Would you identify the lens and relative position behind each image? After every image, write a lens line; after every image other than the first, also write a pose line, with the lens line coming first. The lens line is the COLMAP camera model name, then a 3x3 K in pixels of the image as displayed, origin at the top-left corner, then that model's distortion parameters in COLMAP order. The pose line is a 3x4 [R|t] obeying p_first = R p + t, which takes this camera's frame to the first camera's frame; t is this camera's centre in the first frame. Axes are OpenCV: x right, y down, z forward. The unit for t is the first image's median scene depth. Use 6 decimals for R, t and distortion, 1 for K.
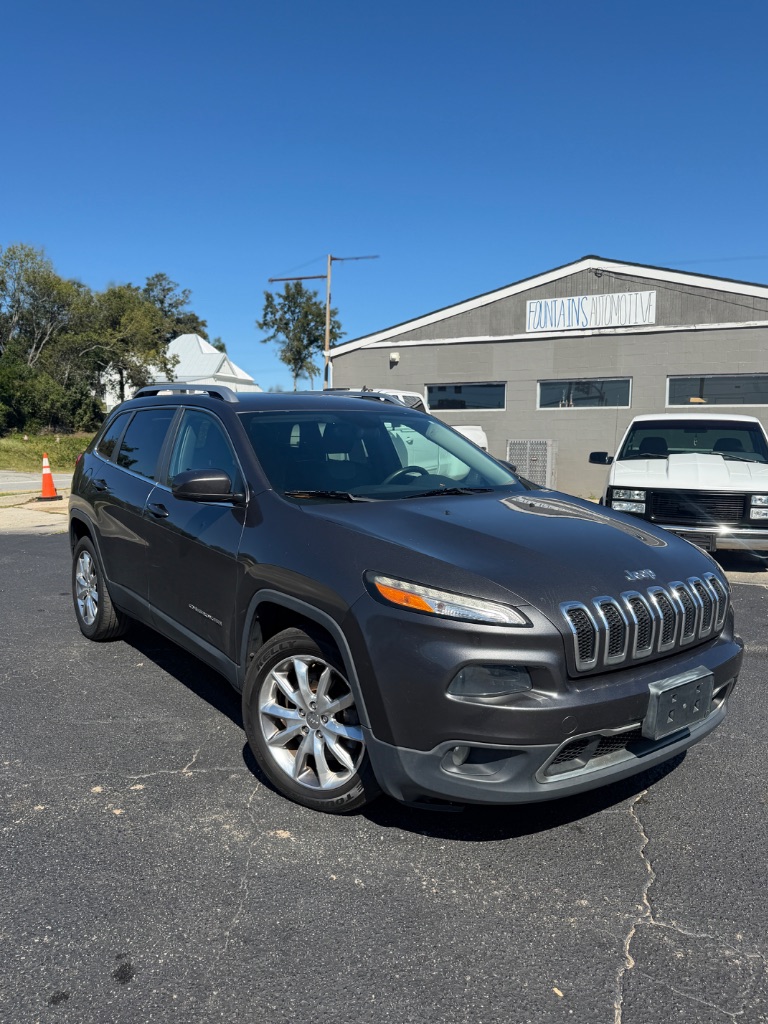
lens RADIAL K [[772.0, 0, 375.5], [0, 772.0, 518.7], [0, 0, 1]] dist [0.118744, -0.239577]
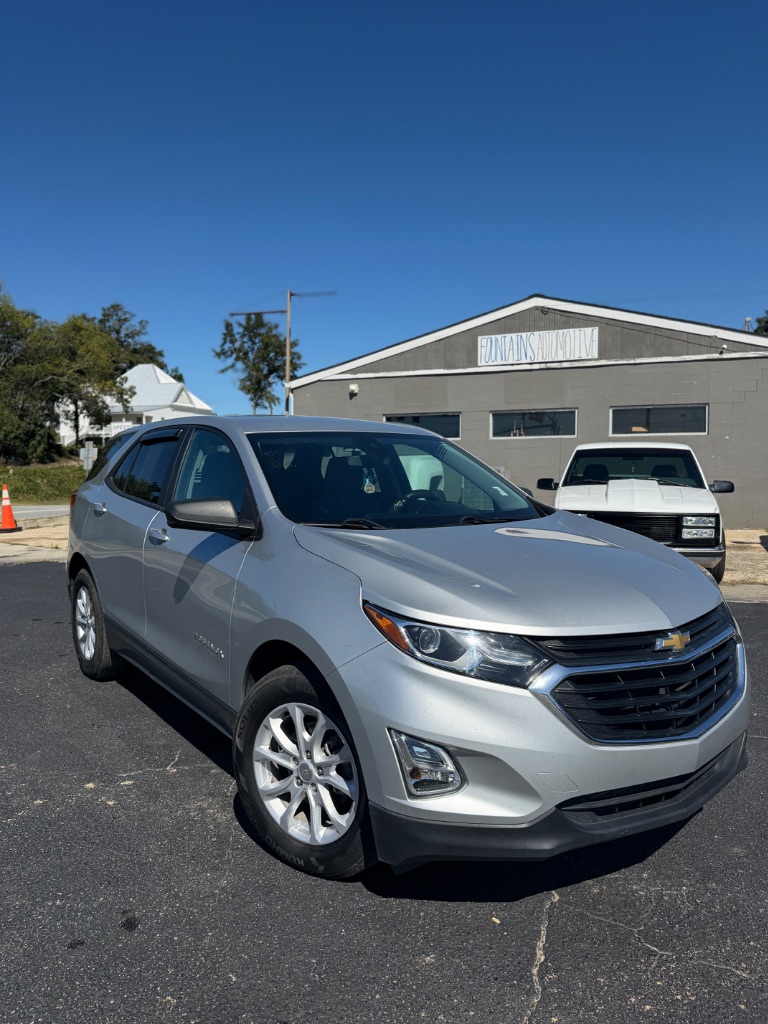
lens RADIAL K [[775.3, 0, 384.0], [0, 775.3, 512.0], [0, 0, 1]] dist [0.114324, -0.222138]
pose [[0.998029, -0.011766, 0.061641, -0.000391], [0.014537, 0.998895, -0.044699, 0.001258], [-0.061047, 0.045507, 0.997097, -0.012735]]
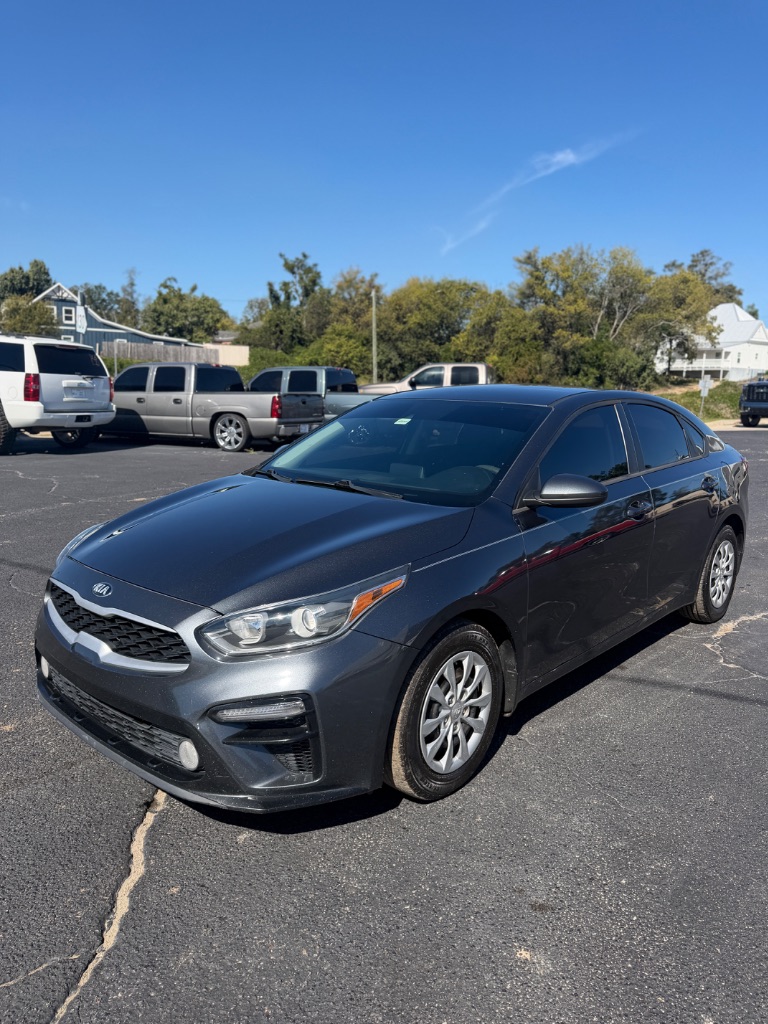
lens RADIAL K [[748.8, 0, 384.0], [0, 748.8, 512.0], [0, 0, 1]] dist [0.055632, -0.072519]
pose [[0.827078, 0.107048, -0.551799, -0.043097], [-0.080437, 0.994134, 0.072295, 0.050881], [0.556302, -0.015409, 0.830838, -0.431648]]
